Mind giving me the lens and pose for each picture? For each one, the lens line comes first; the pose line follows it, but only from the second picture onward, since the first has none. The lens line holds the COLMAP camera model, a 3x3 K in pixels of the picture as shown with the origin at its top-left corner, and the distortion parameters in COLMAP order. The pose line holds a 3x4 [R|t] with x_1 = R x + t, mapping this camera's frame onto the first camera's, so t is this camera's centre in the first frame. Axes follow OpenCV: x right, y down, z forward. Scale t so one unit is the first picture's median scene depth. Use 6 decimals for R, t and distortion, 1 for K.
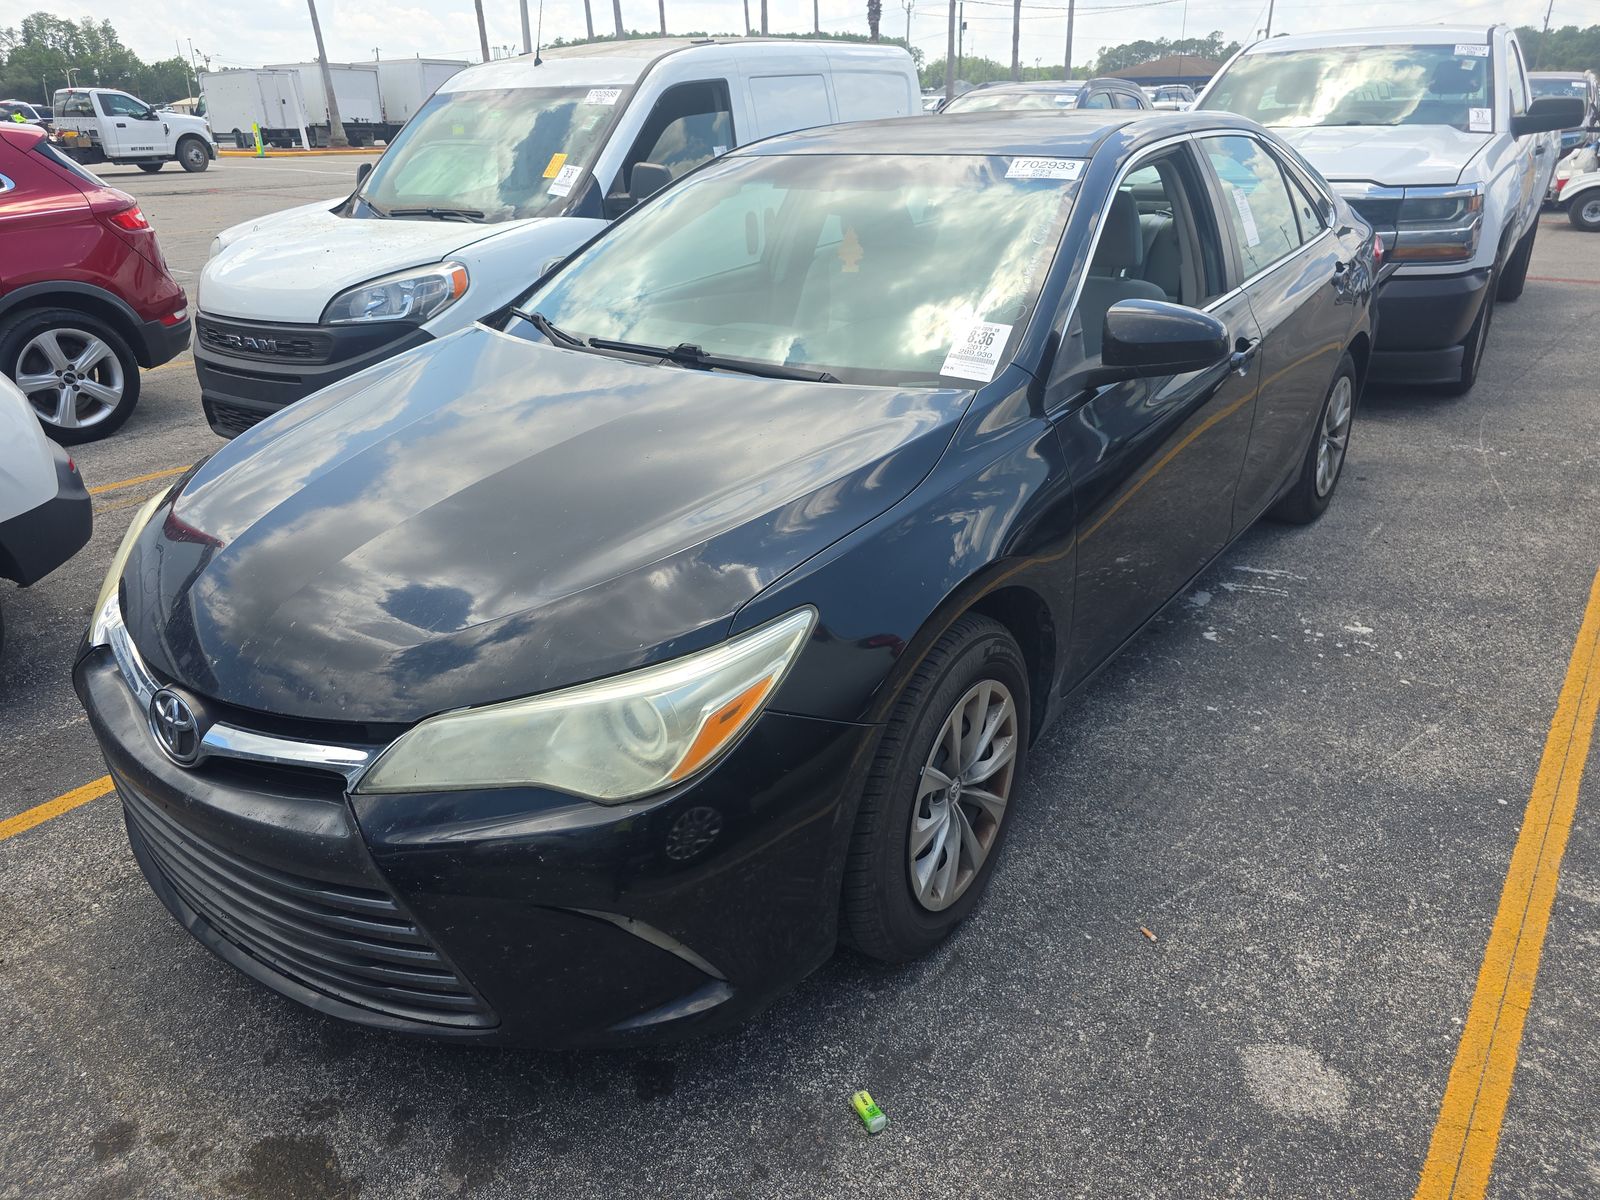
lens RADIAL K [[1086.5, 0, 798.5], [0, 1086.5, 592.2], [0, 0, 1]] dist [0.032754, -0.027085]
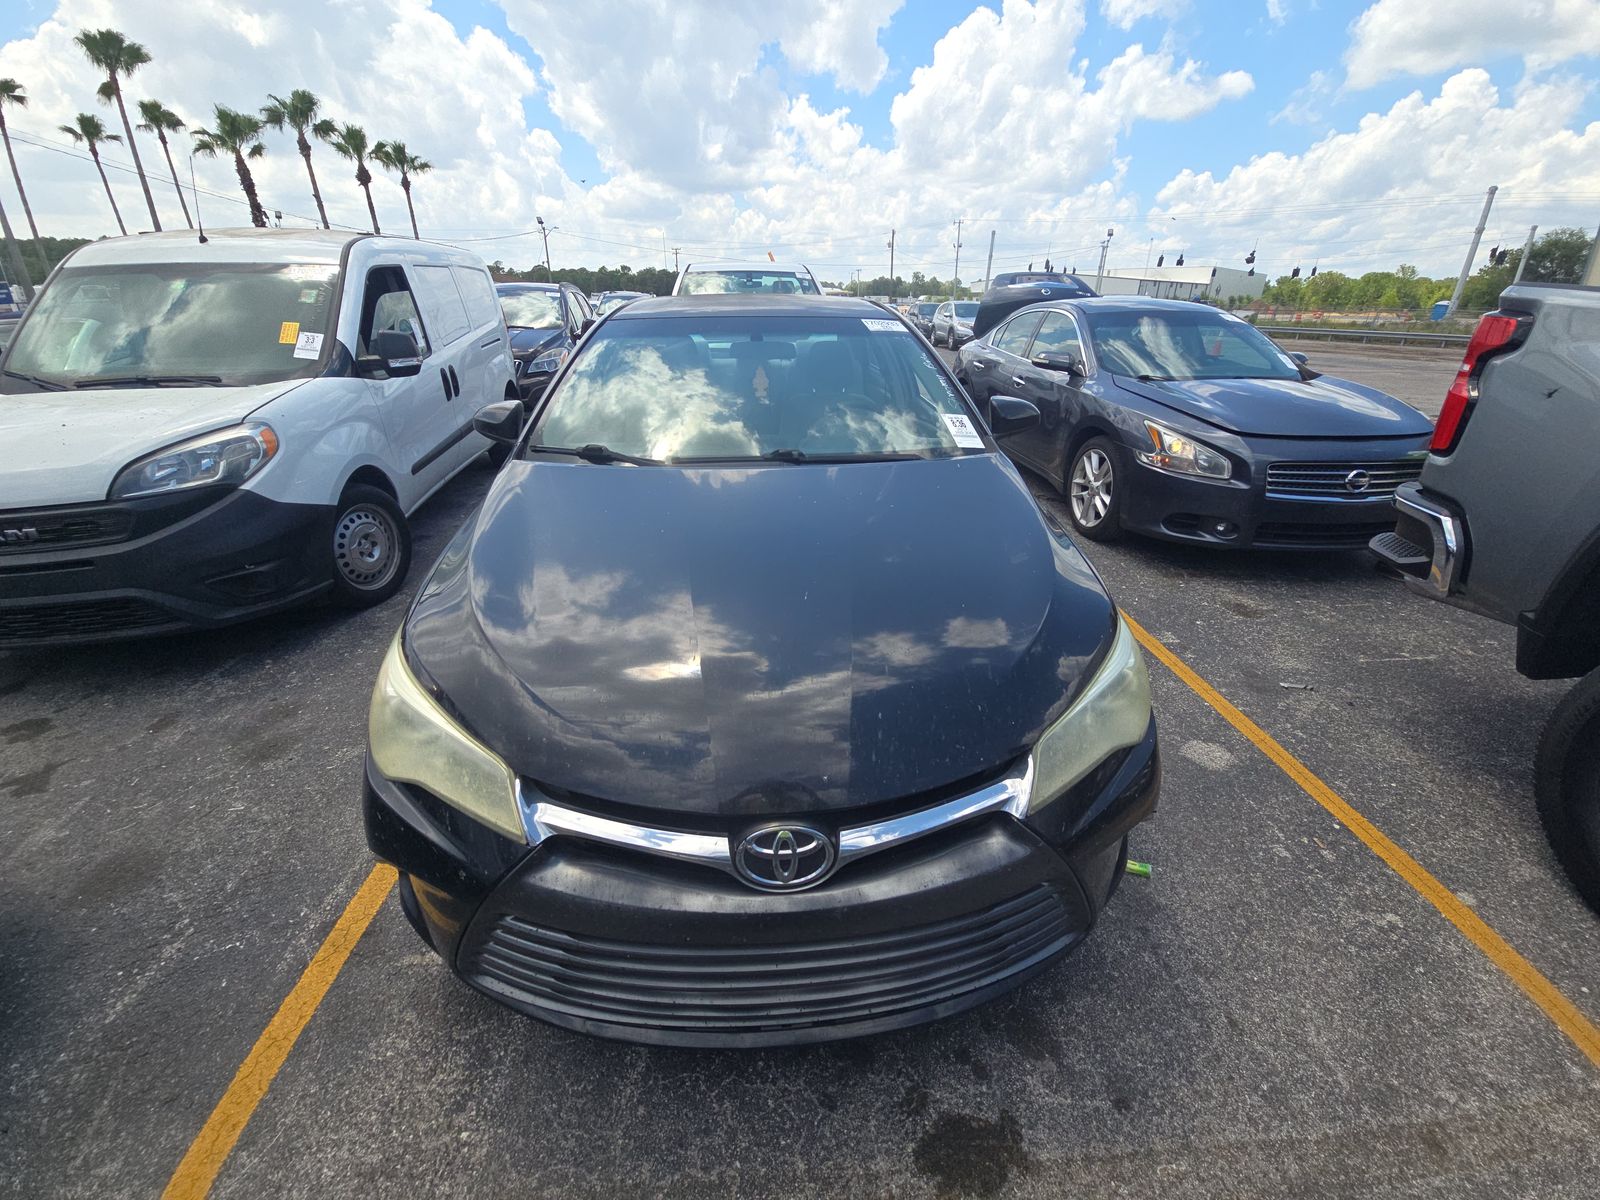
lens RADIAL K [[651.8, 0, 800.0], [0, 651.8, 600.0], [0, 0, 1]] dist [0.006676, -0.005248]
pose [[0.748352, -0.252295, 0.613447, -0.836024], [0.249854, 0.963937, 0.091642, -0.153530], [-0.614445, 0.084692, 0.784401, 0.474553]]
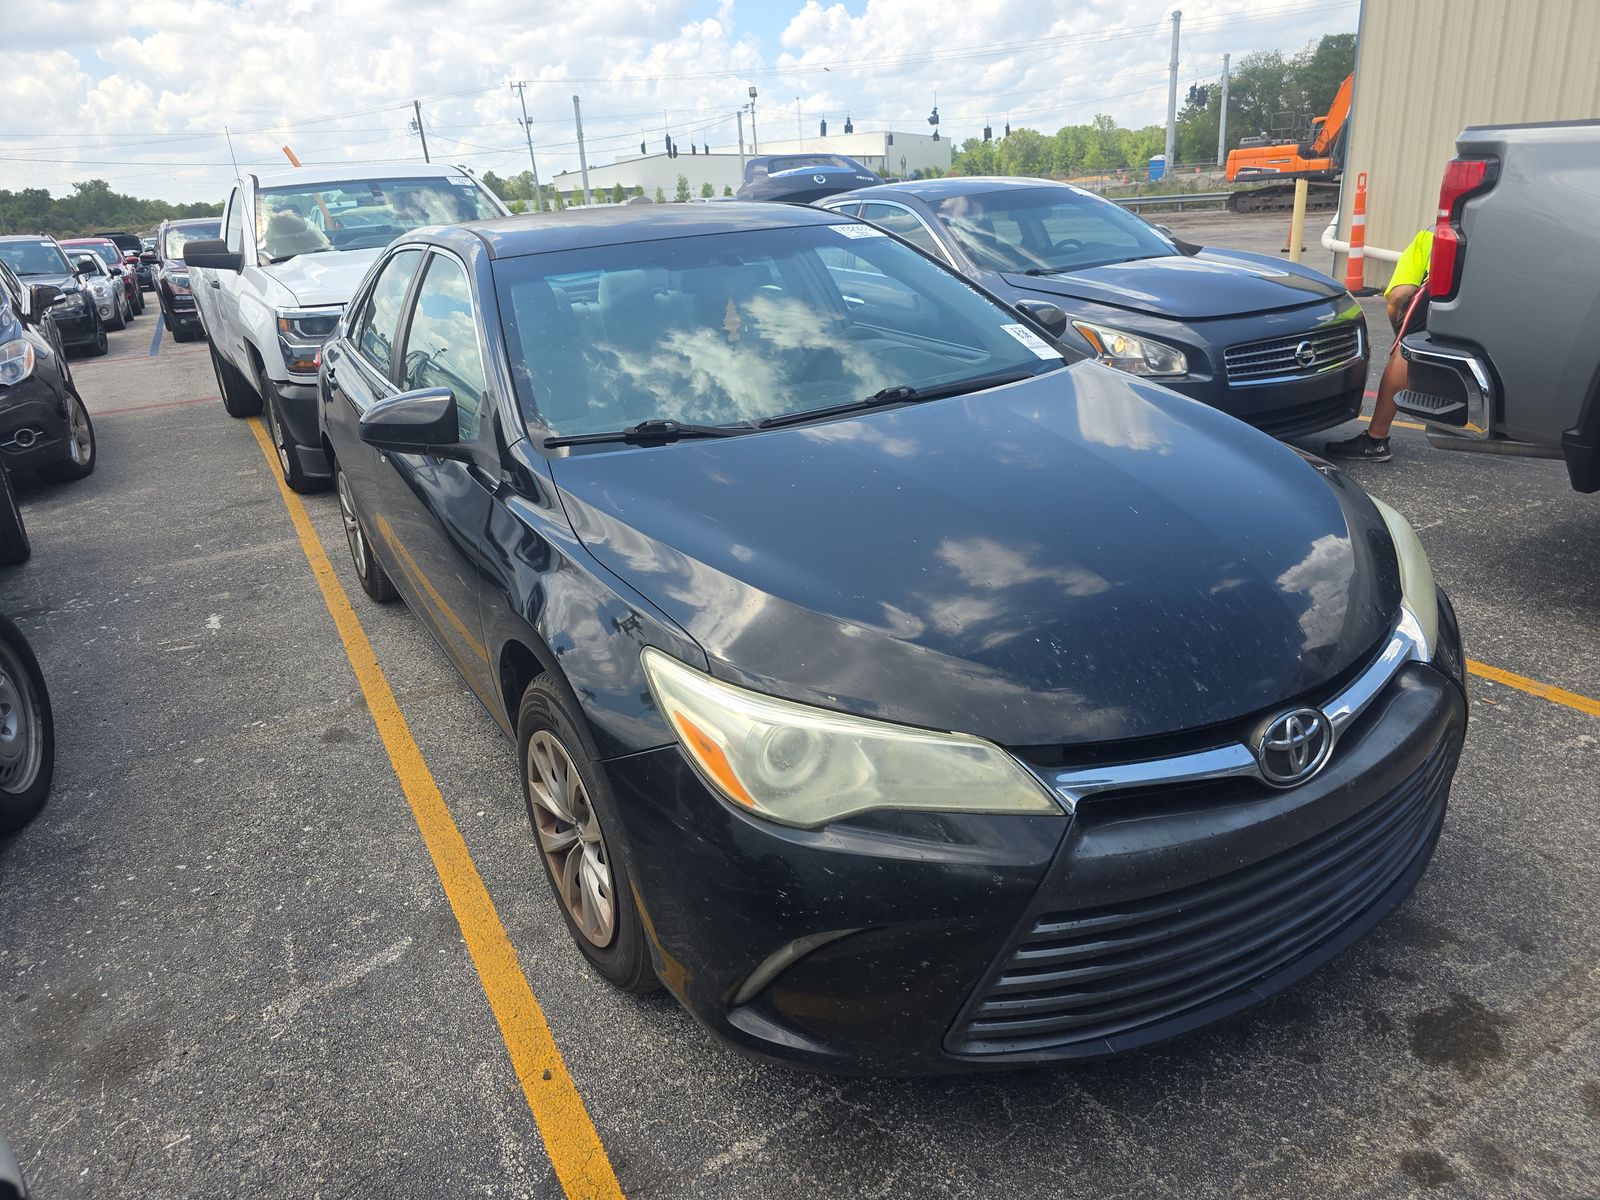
lens RADIAL K [[1086.5, 0, 798.5], [0, 1086.5, 592.2], [0, 0, 1]] dist [0.032754, -0.027085]
pose [[0.390875, -0.324995, 0.861159, -1.475085], [0.430447, 0.891523, 0.141077, -0.314460], [-0.813592, 0.315540, 0.488367, 0.806806]]
